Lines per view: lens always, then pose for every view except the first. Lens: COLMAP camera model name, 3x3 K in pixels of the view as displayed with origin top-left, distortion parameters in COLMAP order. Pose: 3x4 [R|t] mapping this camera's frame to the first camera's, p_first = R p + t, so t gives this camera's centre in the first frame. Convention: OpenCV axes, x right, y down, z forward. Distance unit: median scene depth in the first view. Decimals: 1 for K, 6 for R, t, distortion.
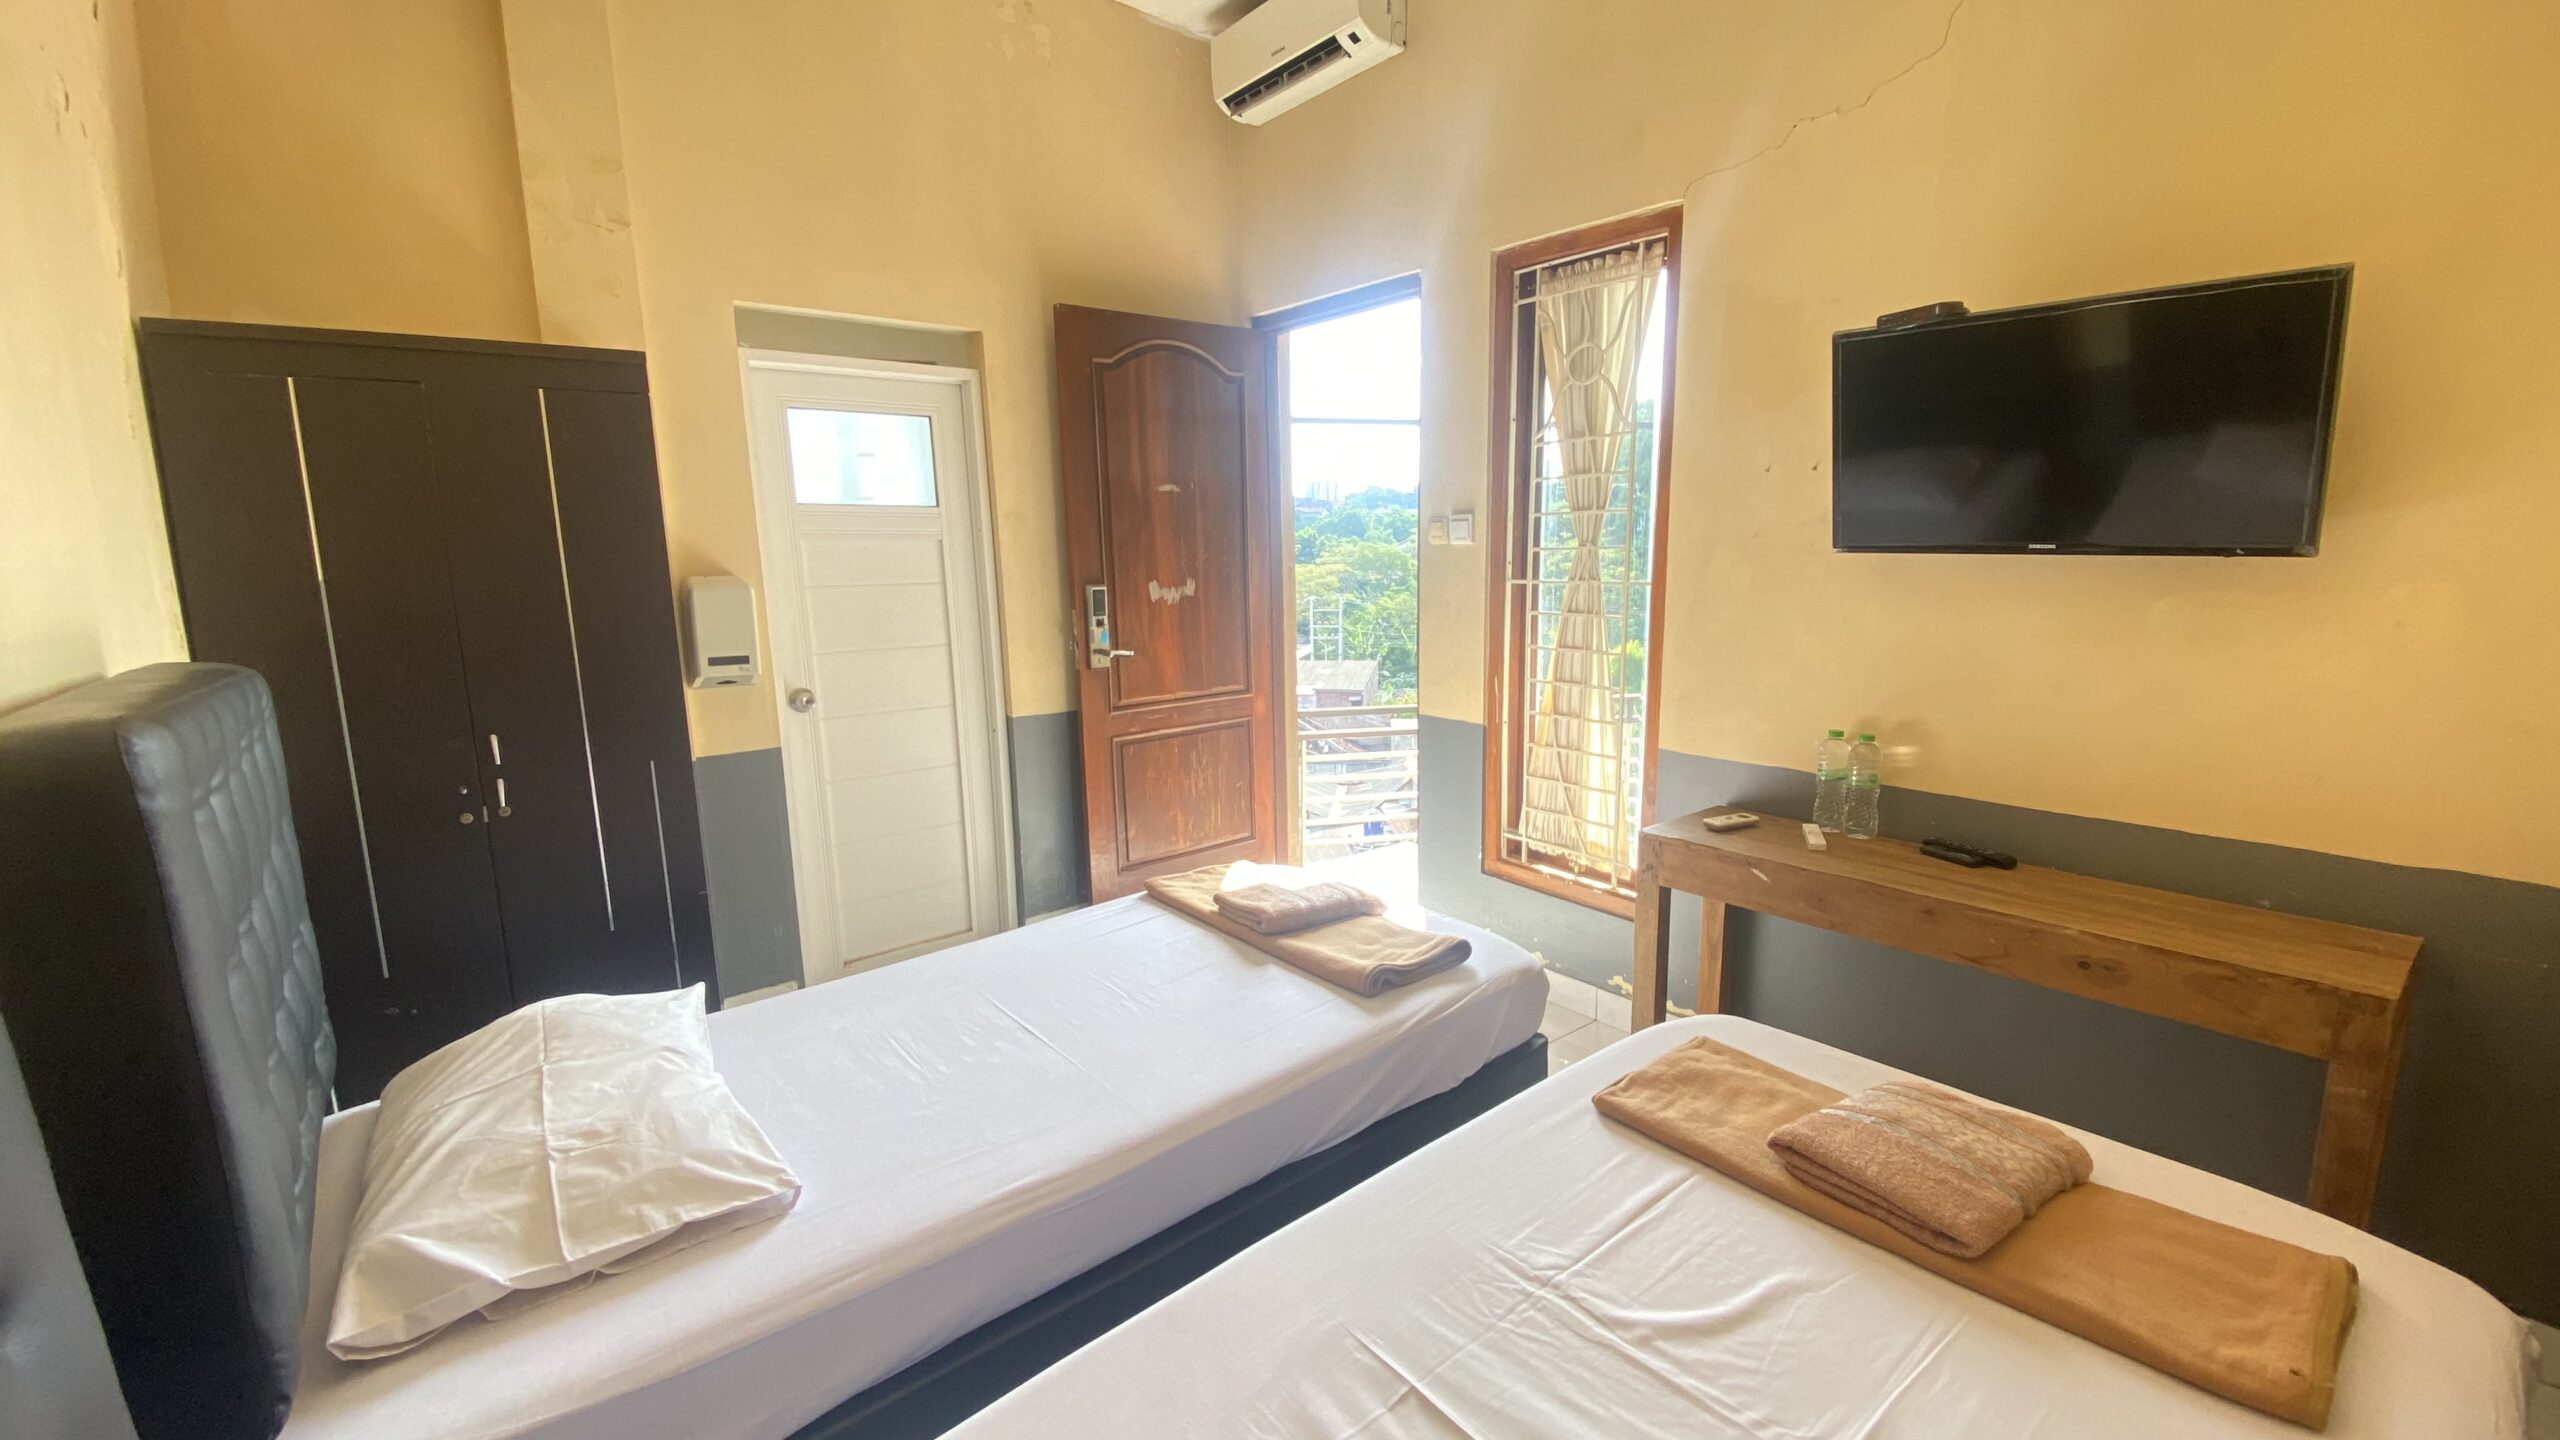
lens RADIAL K [[1014.7, 0, 1271.6], [0, 1014.7, 721.1], [0, 0, 1]] dist [0.026391, -0.000070]
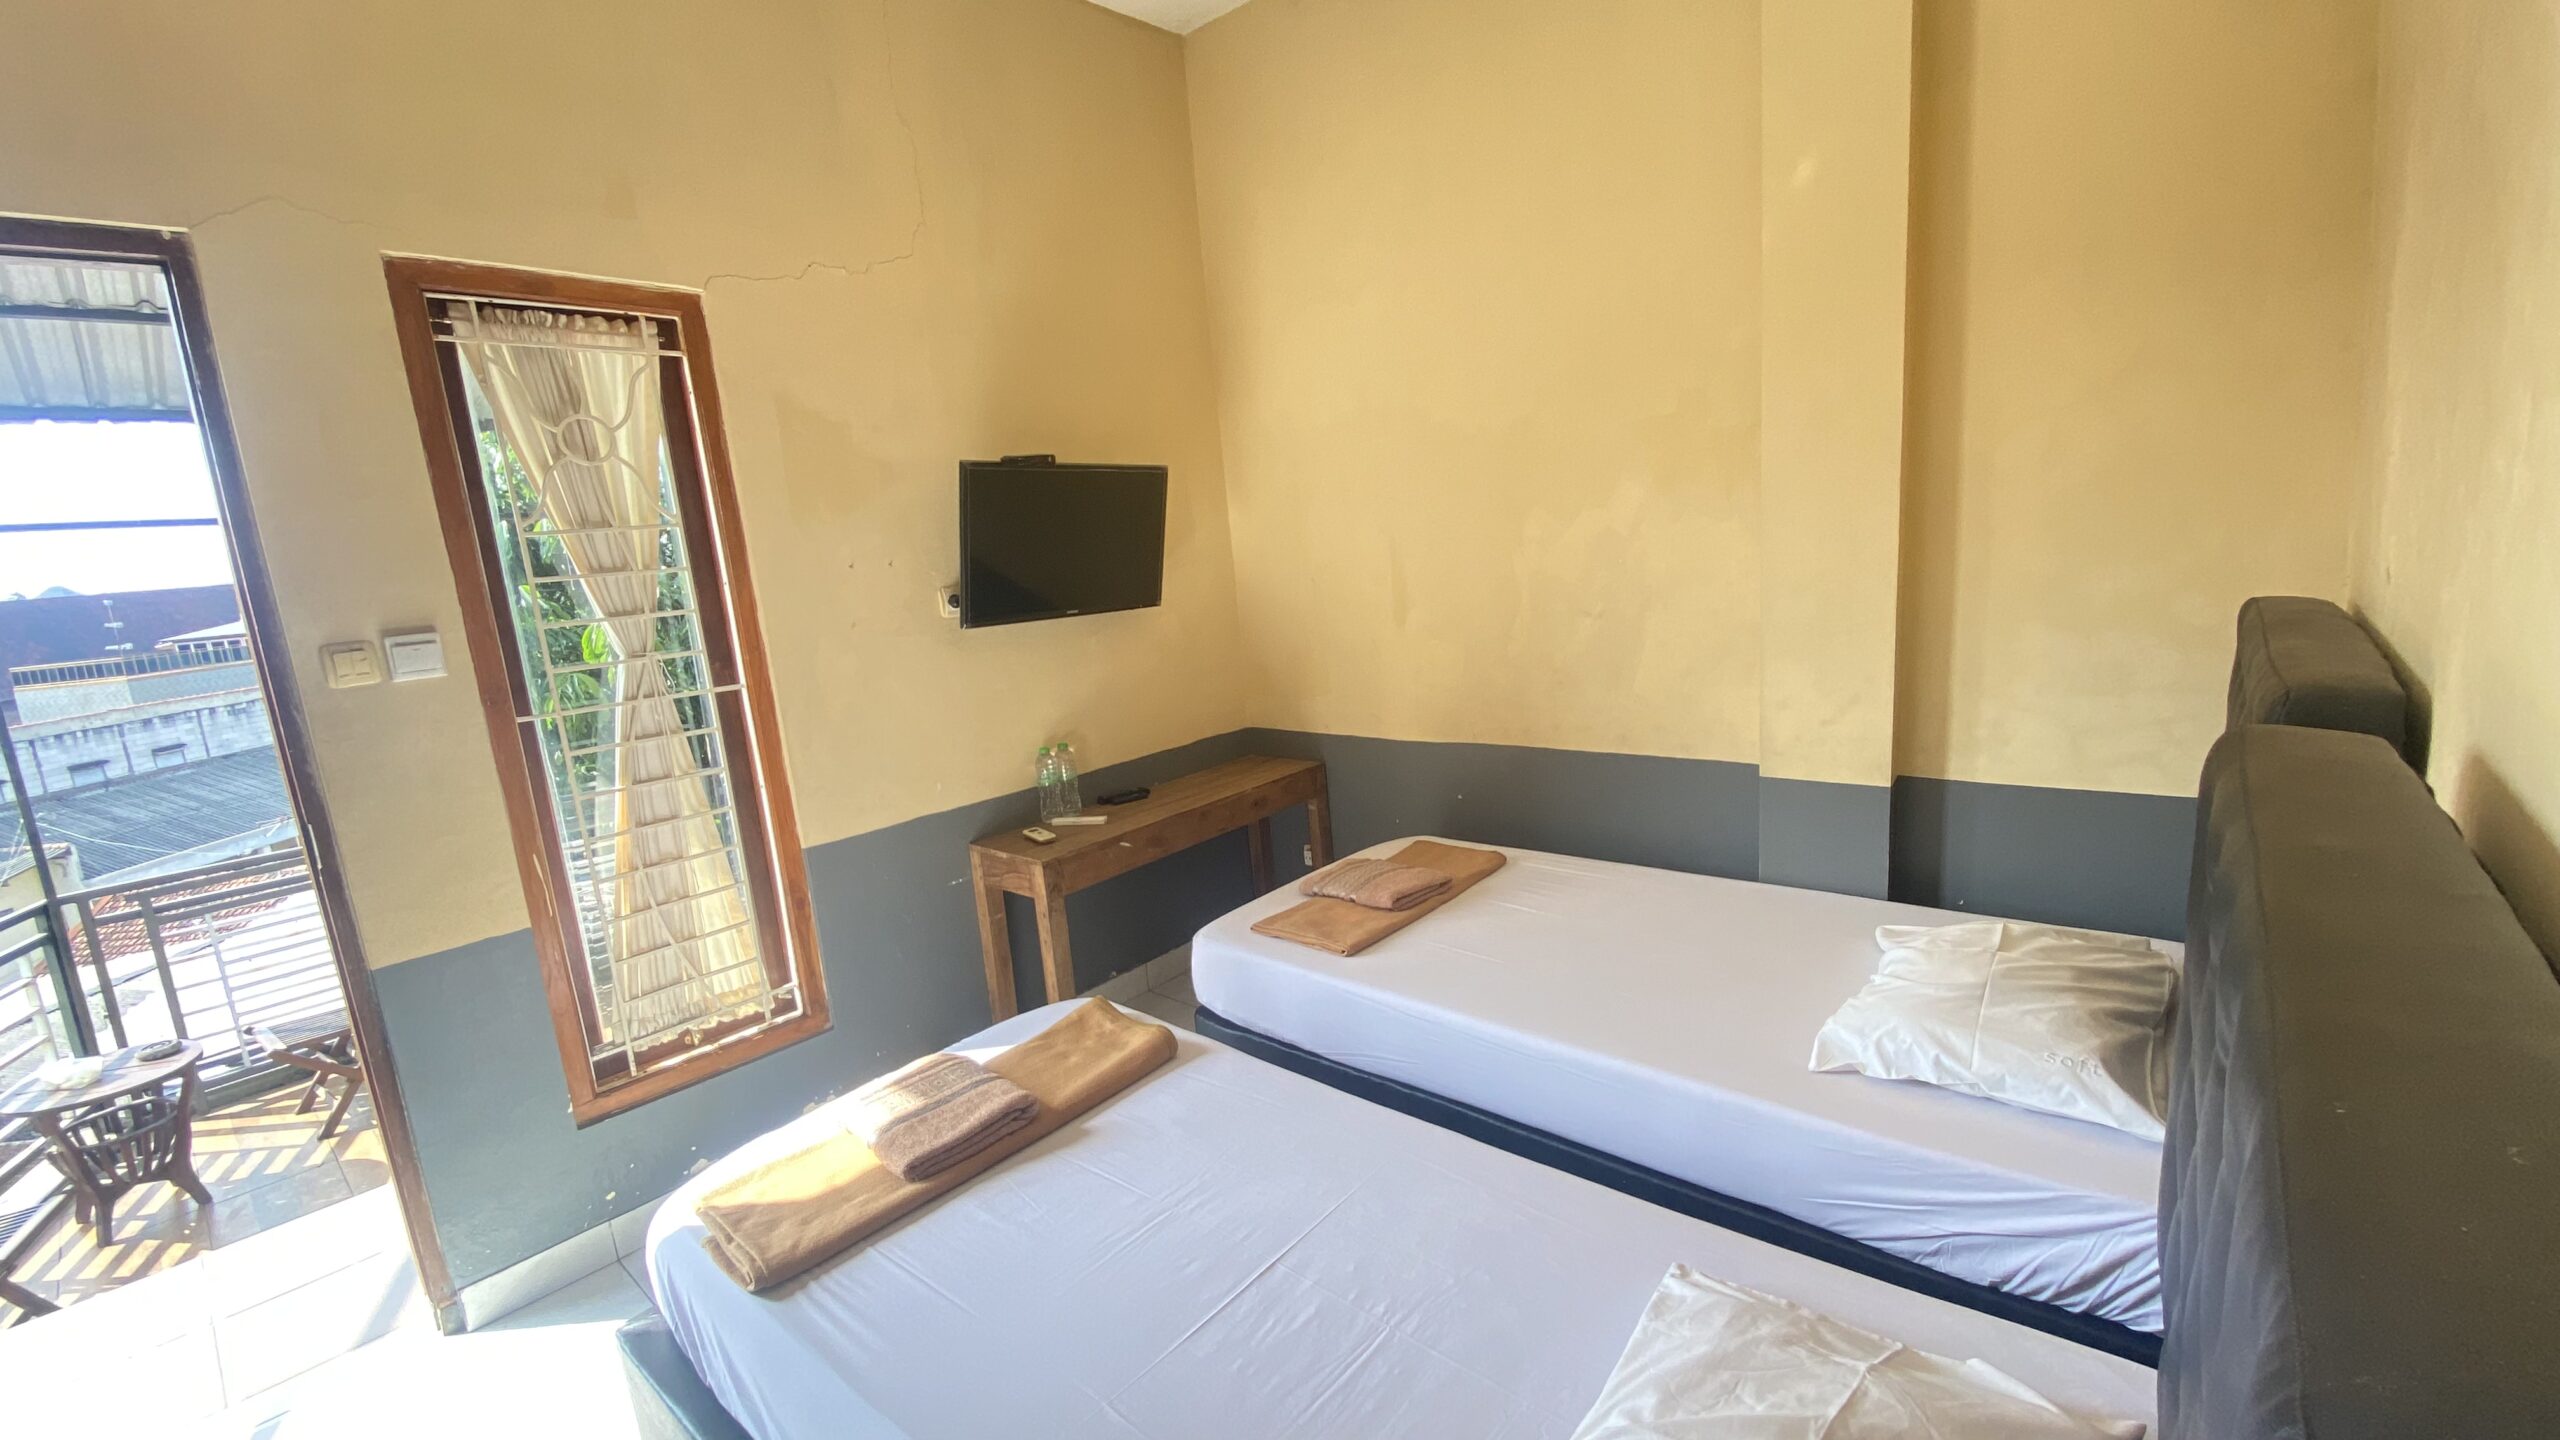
lens RADIAL K [[1014.7, 0, 1271.6], [0, 1014.7, 721.1], [0, 0, 1]] dist [0.026391, -0.000070]
pose [[-0.138262, -0.153536, 0.978422, -0.609909], [0.258860, 0.947967, 0.185337, -0.151479], [-0.955968, 0.278899, -0.091323, 0.623980]]
